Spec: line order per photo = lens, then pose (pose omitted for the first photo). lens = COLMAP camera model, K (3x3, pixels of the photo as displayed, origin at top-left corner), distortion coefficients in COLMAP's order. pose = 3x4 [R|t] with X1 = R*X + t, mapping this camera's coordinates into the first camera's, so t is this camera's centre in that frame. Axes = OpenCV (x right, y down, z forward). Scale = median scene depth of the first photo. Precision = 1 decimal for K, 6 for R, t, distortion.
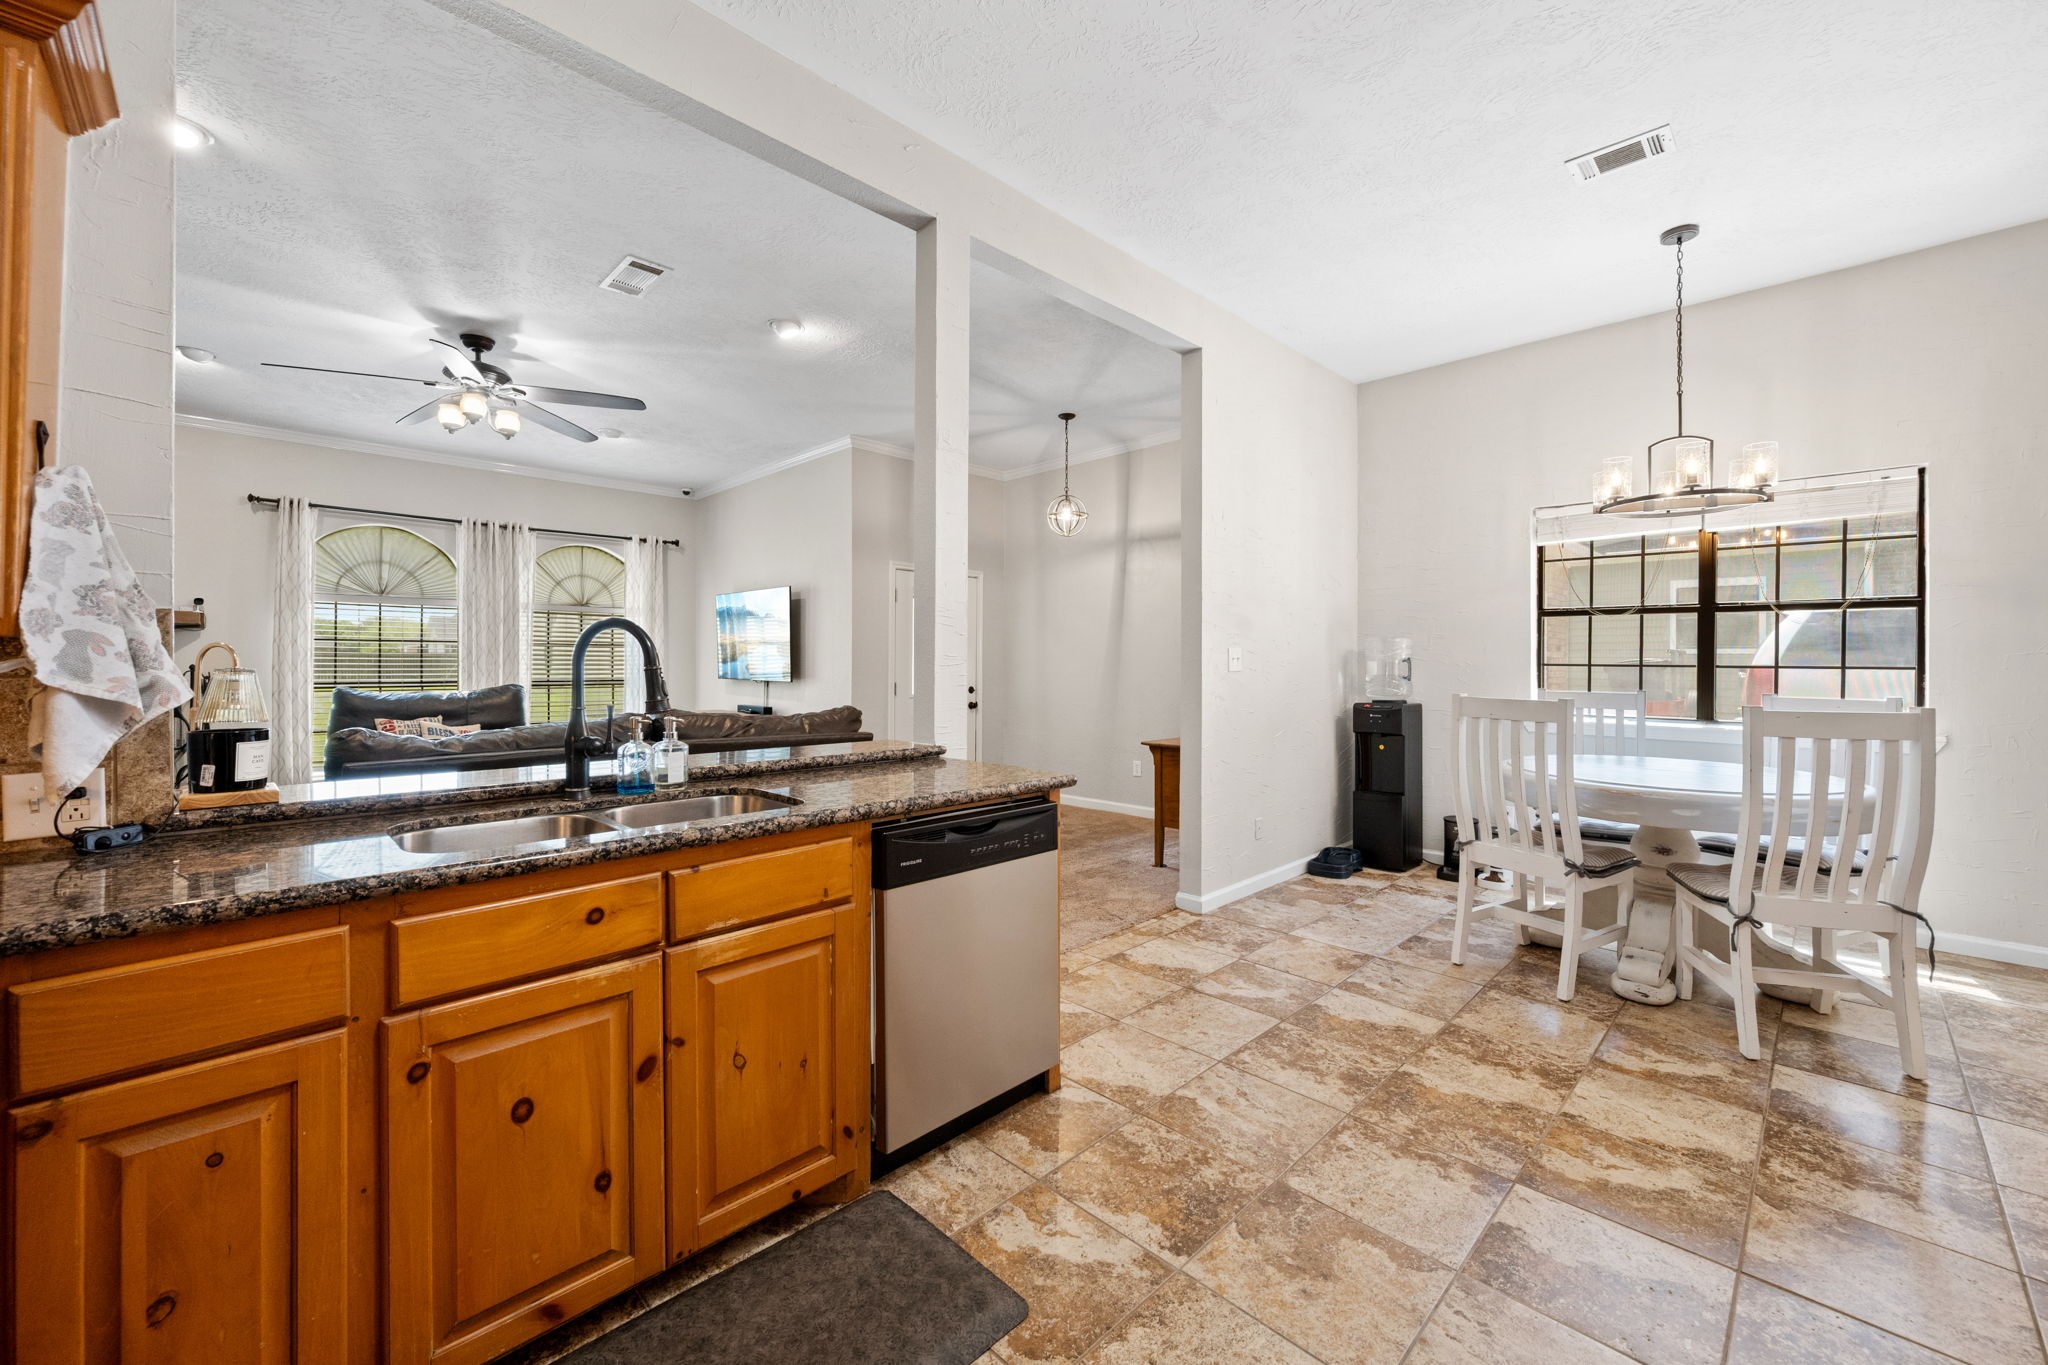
lens RADIAL K [[806.0, 0, 1025.3], [0, 806.0, 663.5], [0, 0, 1]] dist [0.000032, 0.000025]
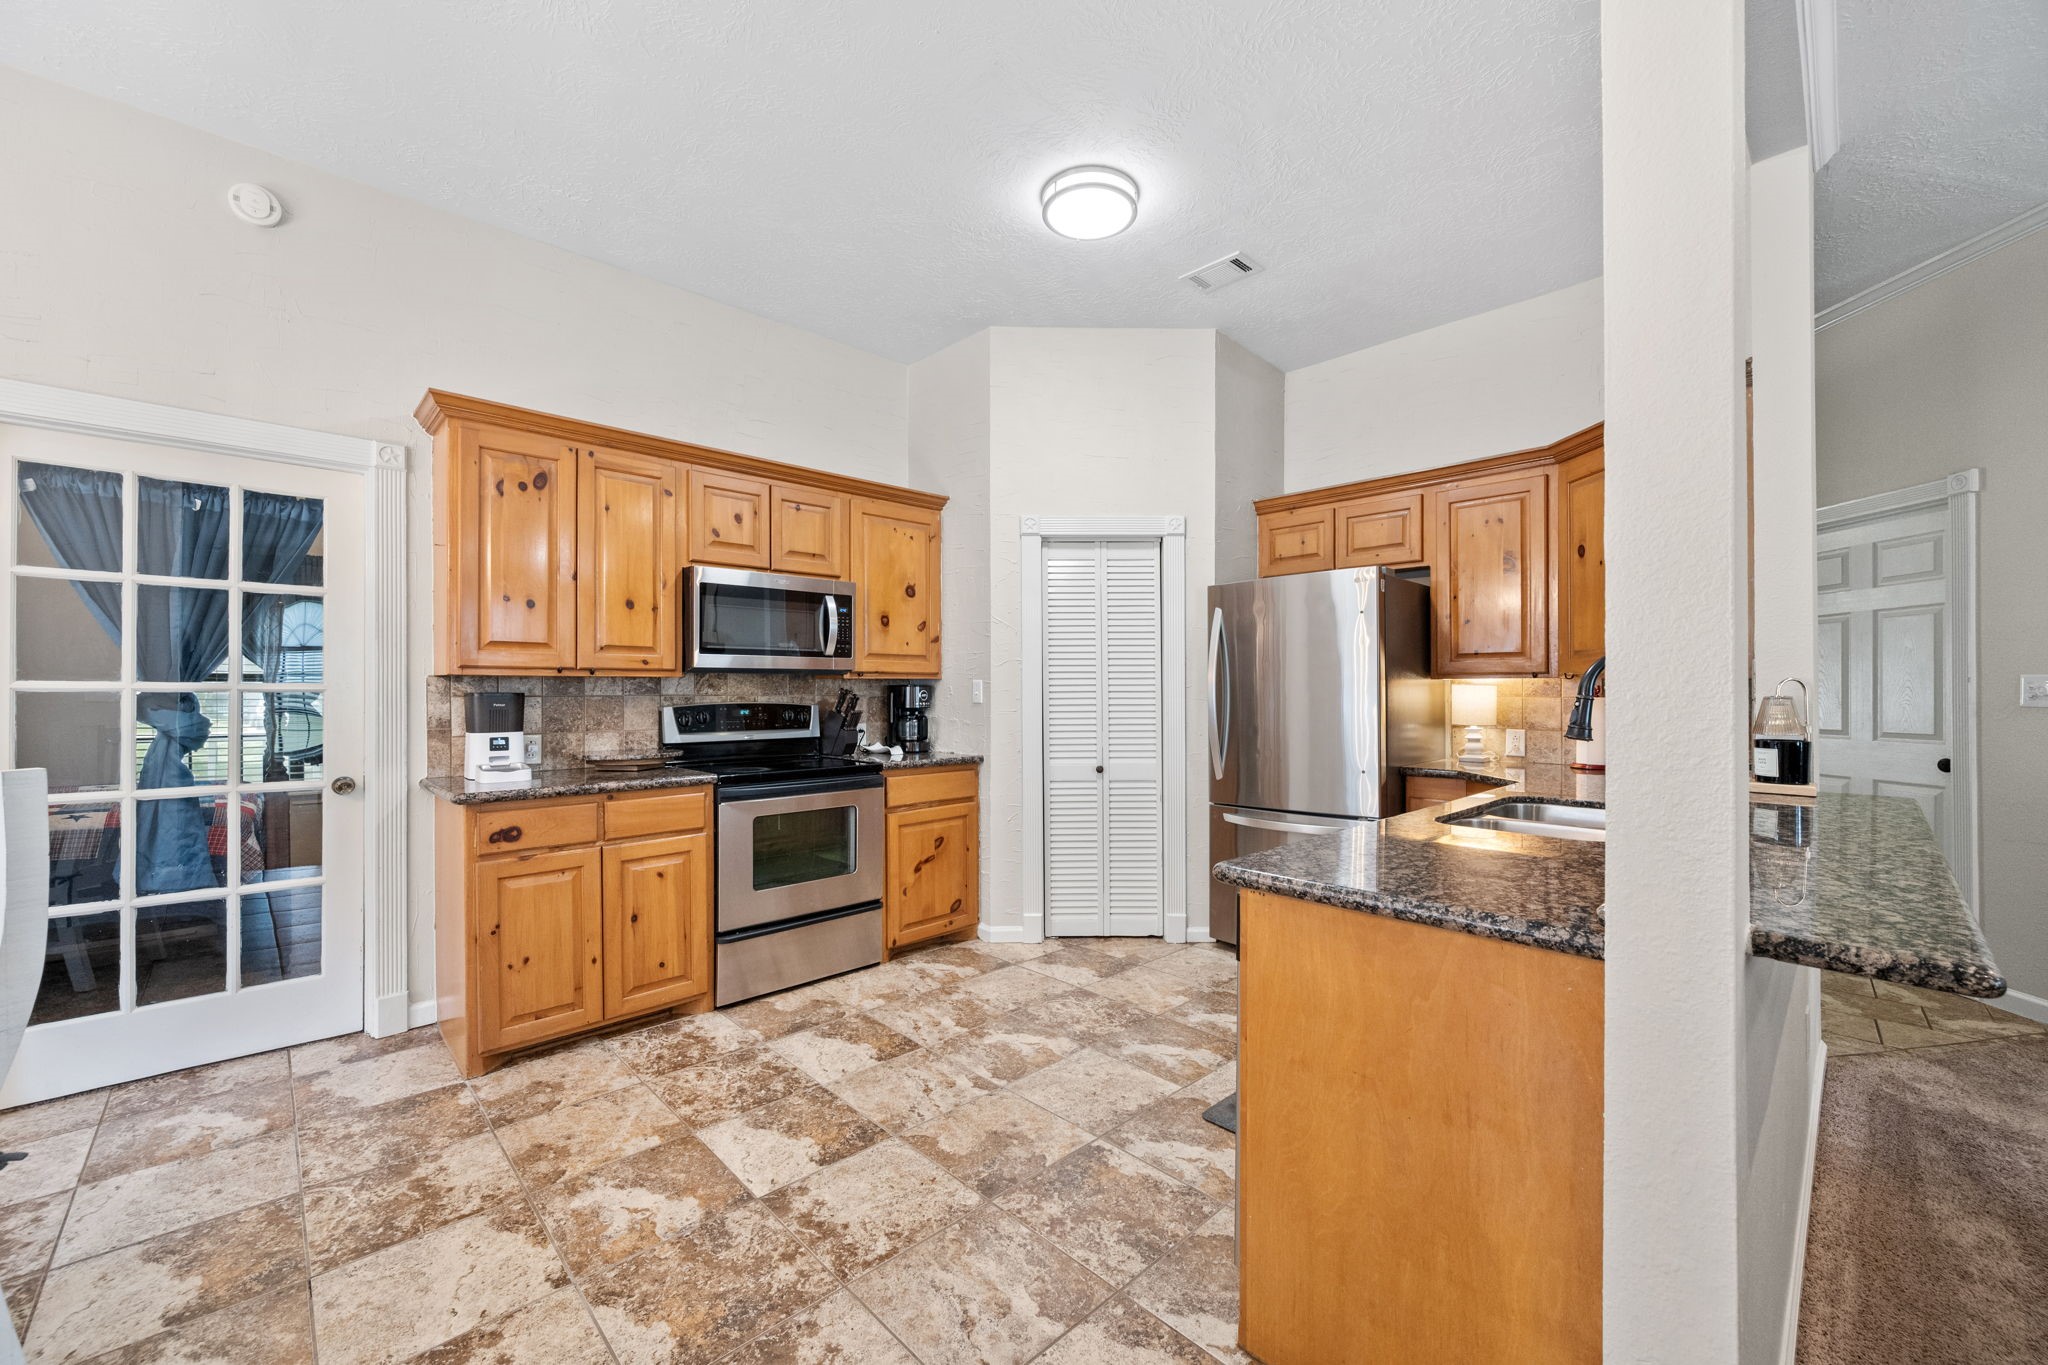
lens RADIAL K [[805.8, 0, 1027.2], [0, 805.8, 691.5], [0, 0, 1]] dist [-0.000947, 0.000140]
pose [[-0.999908, -0.000912, 0.013528, 0.140092], [-0.000849, 0.999989, 0.004664, -0.003368], [-0.013532, 0.004652, -0.999898, 1.119994]]
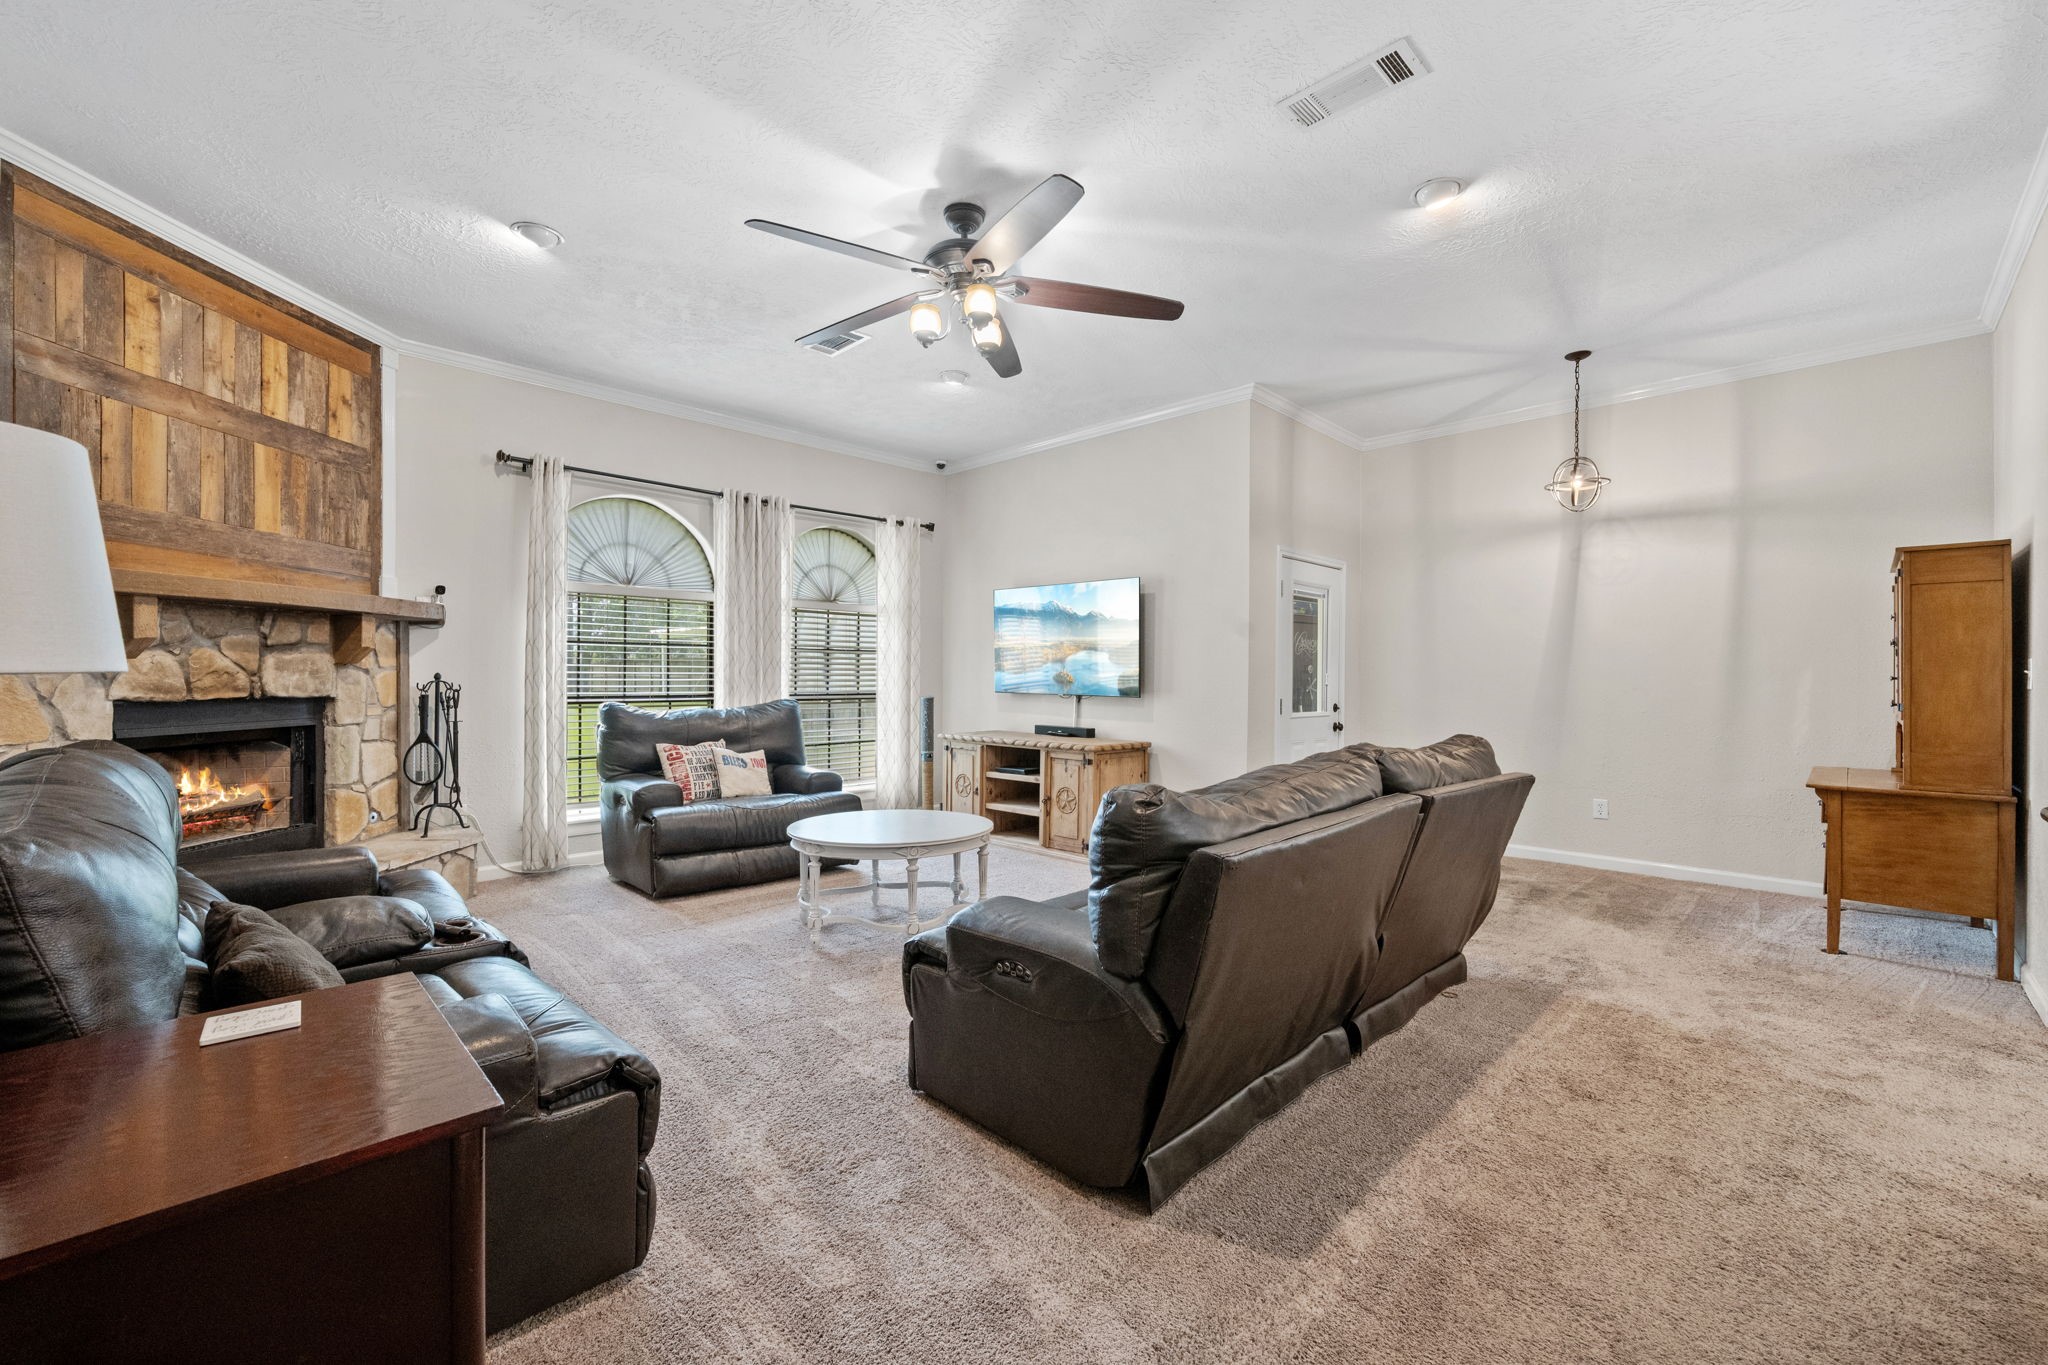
lens RADIAL K [[838.7, 0, 1024.2], [0, 838.7, 678.1], [0, 0, 1]] dist [-0.001213, -0.000141]
pose [[0.999952, 0.003408, 0.009168, -0.815623], [-0.003446, 0.999986, 0.004131, 0.001253], [-0.009154, -0.004162, 0.999949, 0.341172]]
